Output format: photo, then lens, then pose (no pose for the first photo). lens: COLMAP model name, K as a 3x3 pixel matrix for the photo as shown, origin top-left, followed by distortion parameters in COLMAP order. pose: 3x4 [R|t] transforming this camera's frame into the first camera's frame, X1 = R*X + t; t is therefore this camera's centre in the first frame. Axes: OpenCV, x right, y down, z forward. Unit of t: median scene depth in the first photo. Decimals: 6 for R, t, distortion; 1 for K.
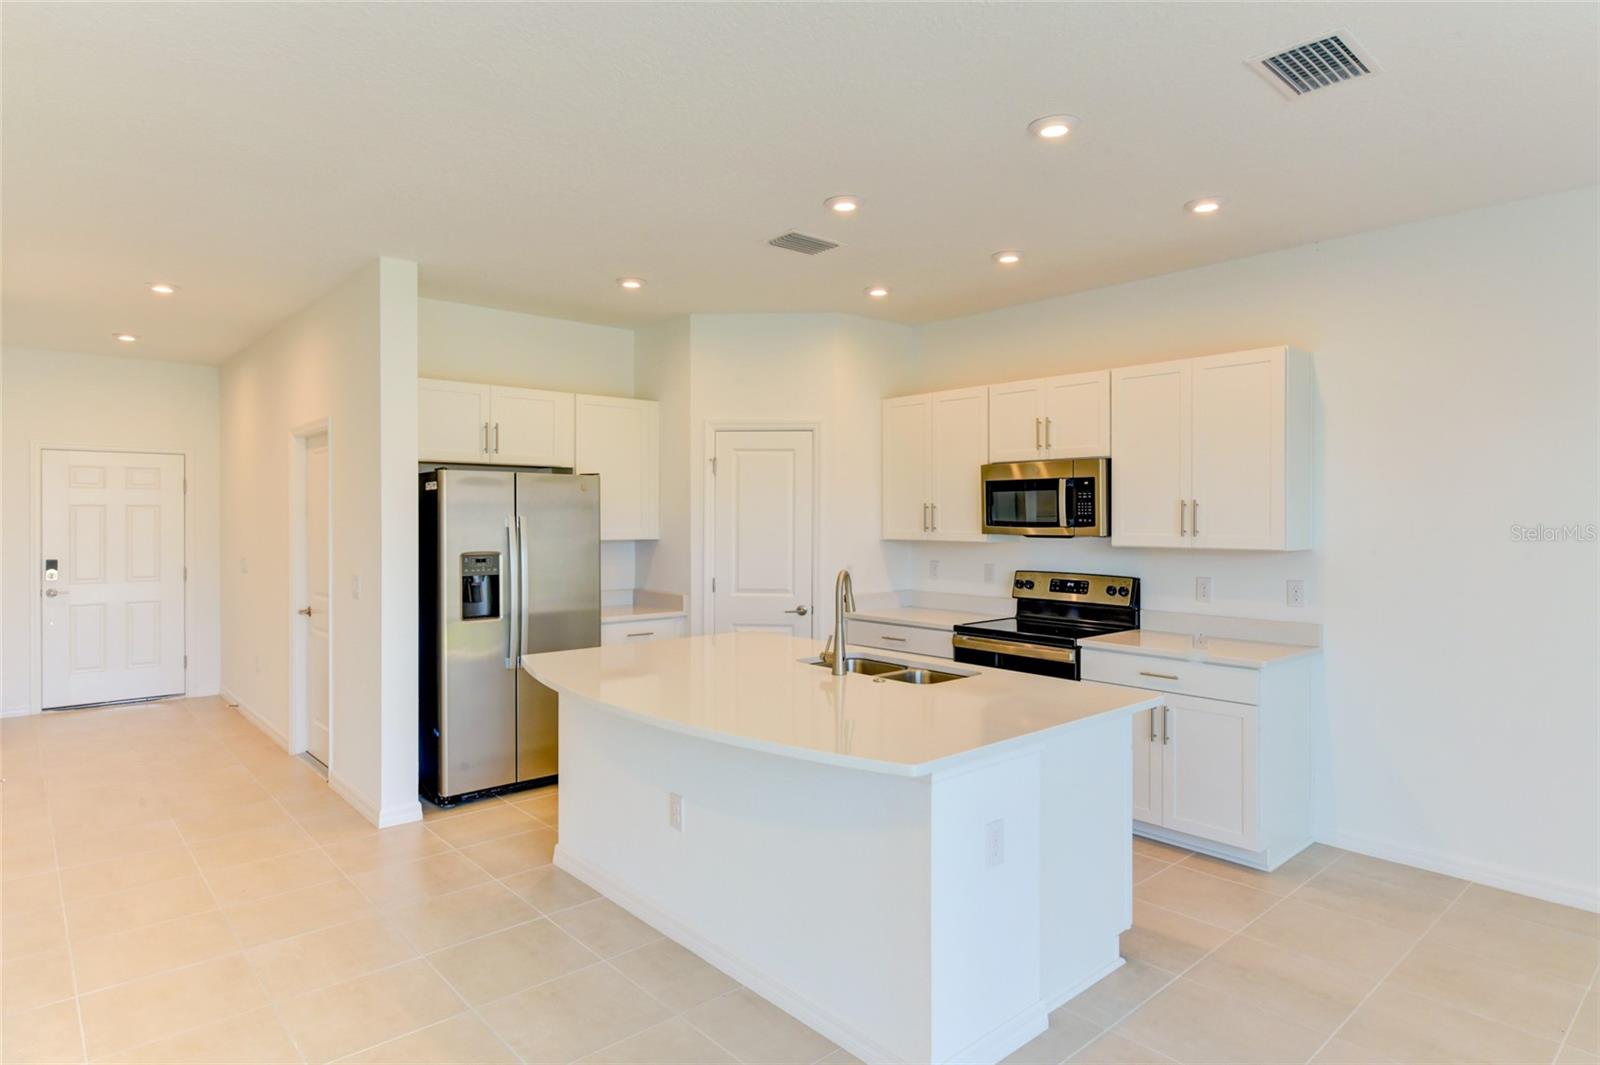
lens RADIAL K [[919.1, 0, 803.3], [0, 919.1, 523.3], [0, 0, 1]] dist [0.004343, 0.001176]
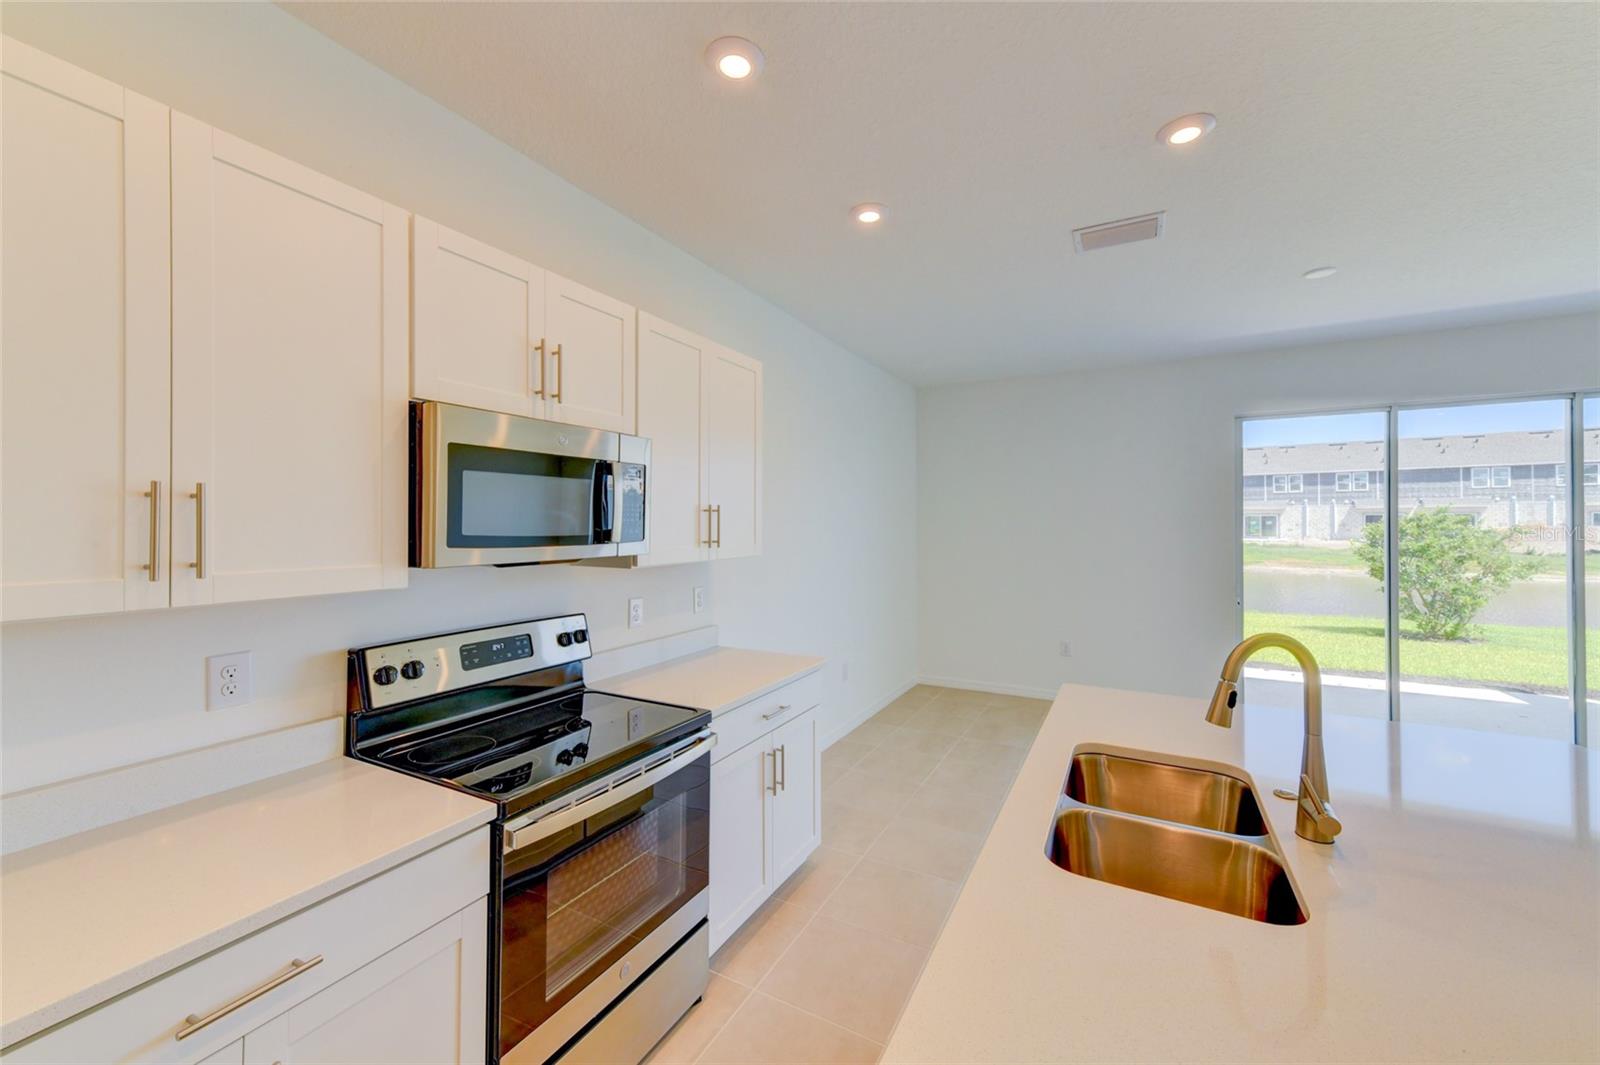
lens RADIAL K [[628.1, 0, 801.8], [0, 628.1, 522.2], [0, 0, 1]] dist [0.020179, -0.000602]
pose [[-0.338349, 0.003218, 0.941015, -0.137946], [0.009398, 0.999956, -0.000041, -0.007811], [-0.940974, 0.008830, -0.338365, 0.985078]]
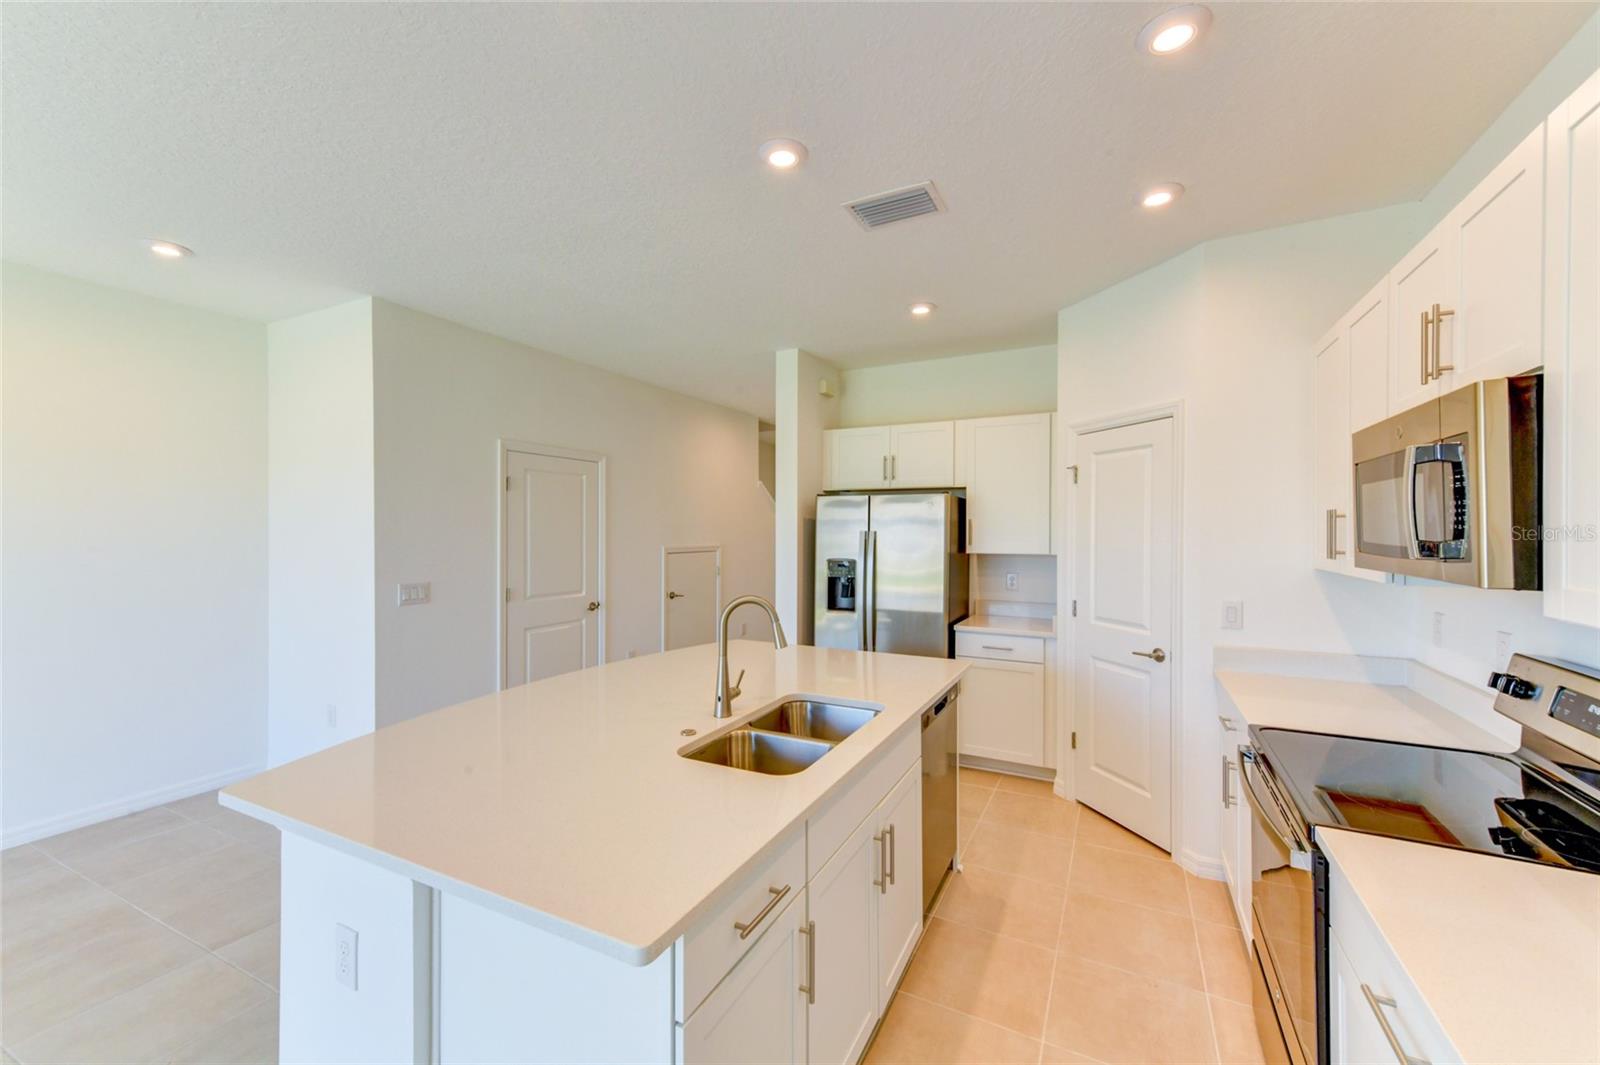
lens RADIAL K [[628.1, 0, 796.8], [0, 628.1, 533.8], [0, 0, 1]] dist [0.020179, -0.000602]
pose [[0.369163, 0.007609, -0.929333, 0.428231], [-0.003434, 0.999971, 0.006824, -0.009689], [0.929358, 0.000672, 0.369178, 0.600765]]
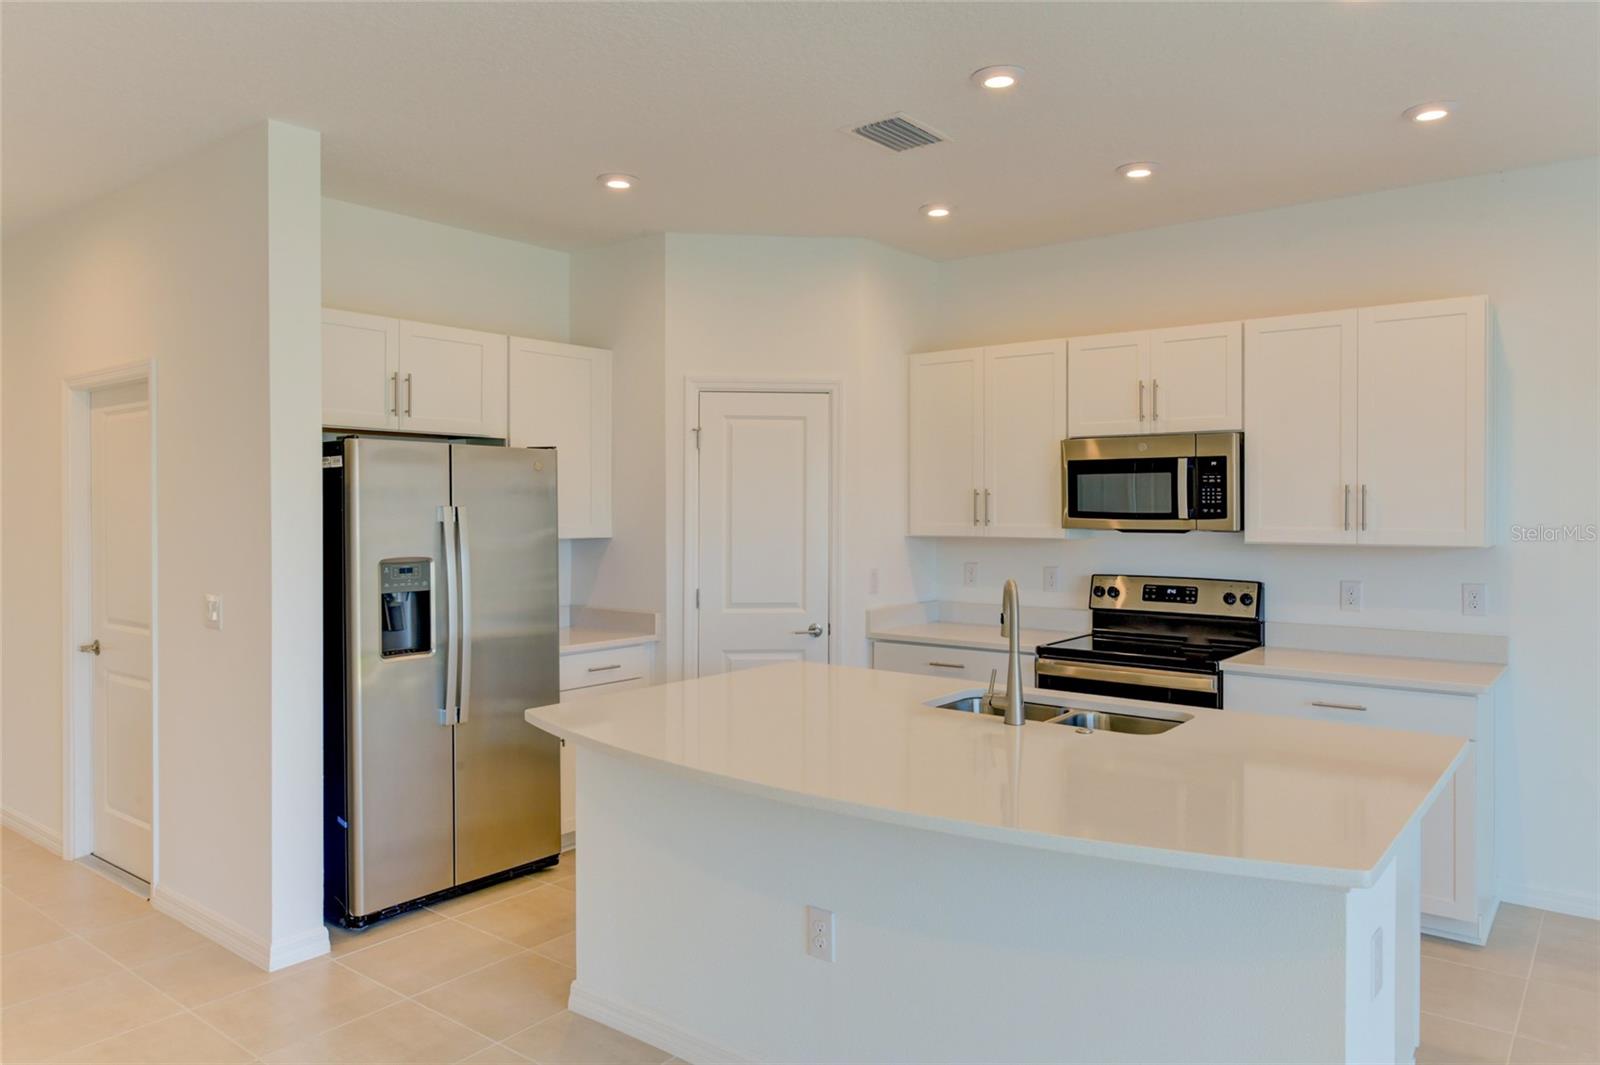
lens RADIAL K [[1102.5, 0, 803.4], [0, 1102.5, 512.5], [0, 0, 1]] dist [-0.001462, 0.005404]
pose [[0.983131, -0.002212, 0.182887, -0.202385], [0.002540, 0.999996, -0.001559, -0.000918], [-0.182883, 0.001997, 0.983133, 0.124958]]
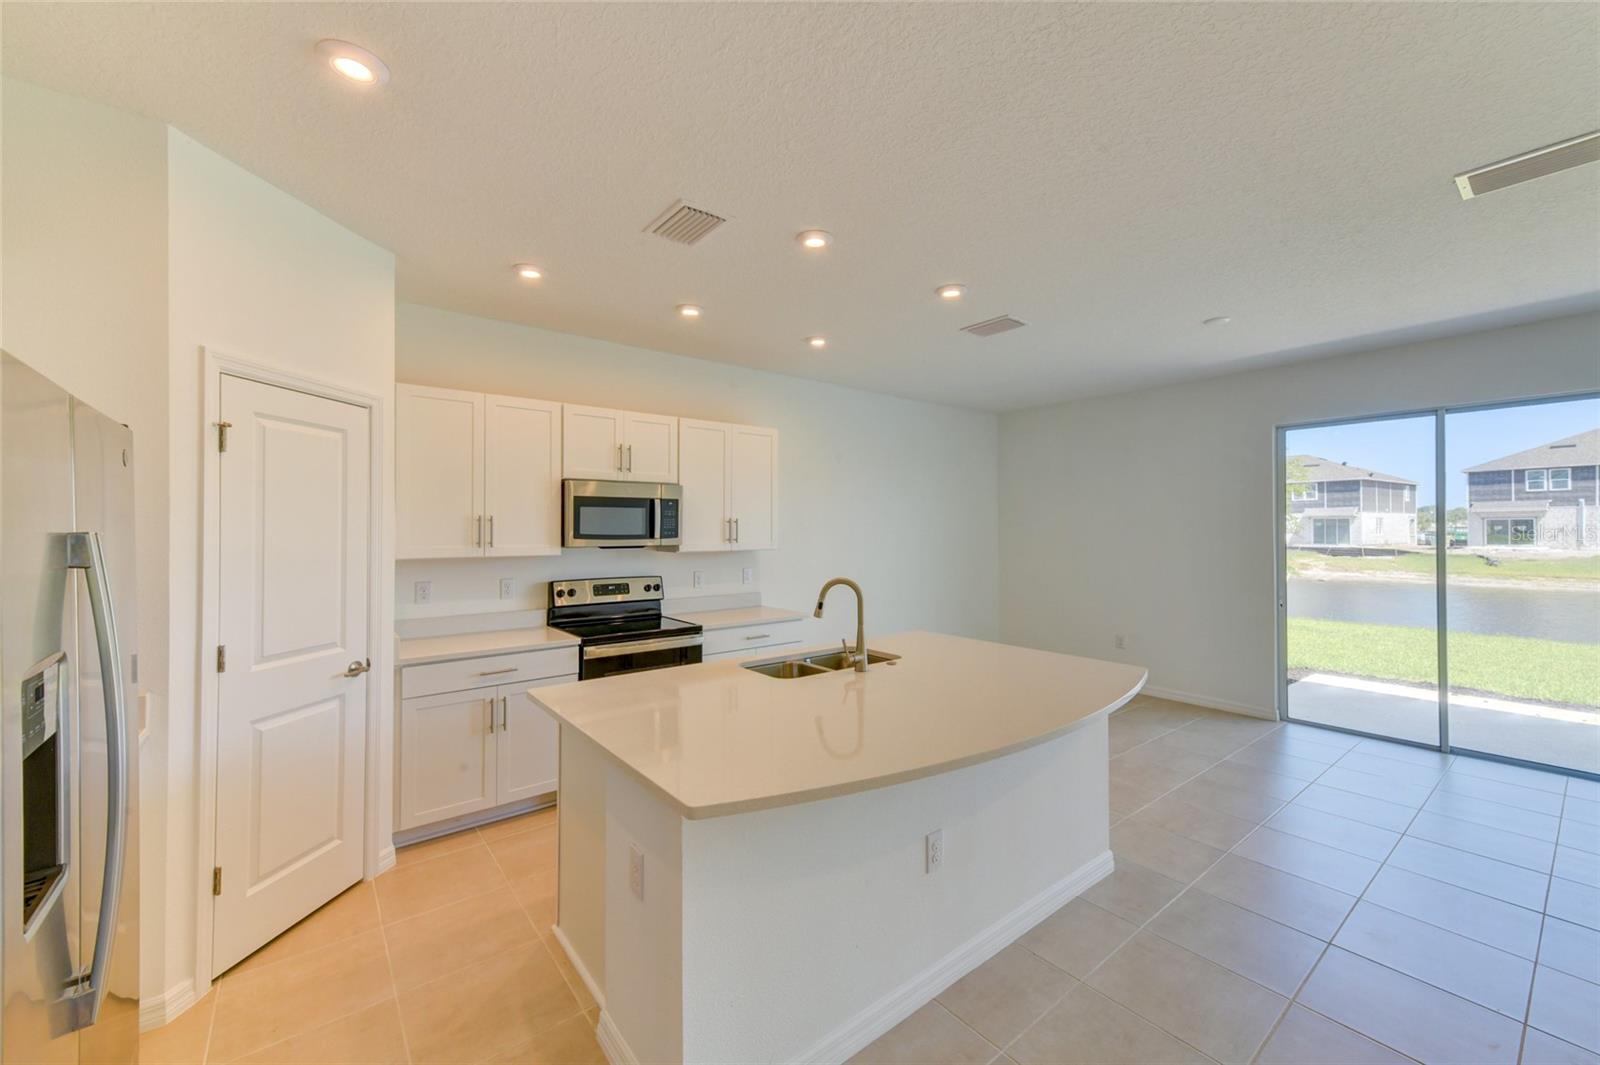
lens RADIAL K [[628.1, 0, 802.3], [0, 628.1, 527.1], [0, 0, 1]] dist [0.020179, -0.000602]
pose [[0.046039, 0.003476, 0.998934, -0.521820], [0.010215, 0.999940, -0.003950, -0.005532], [-0.998887, 0.010386, 0.046001, 0.739409]]
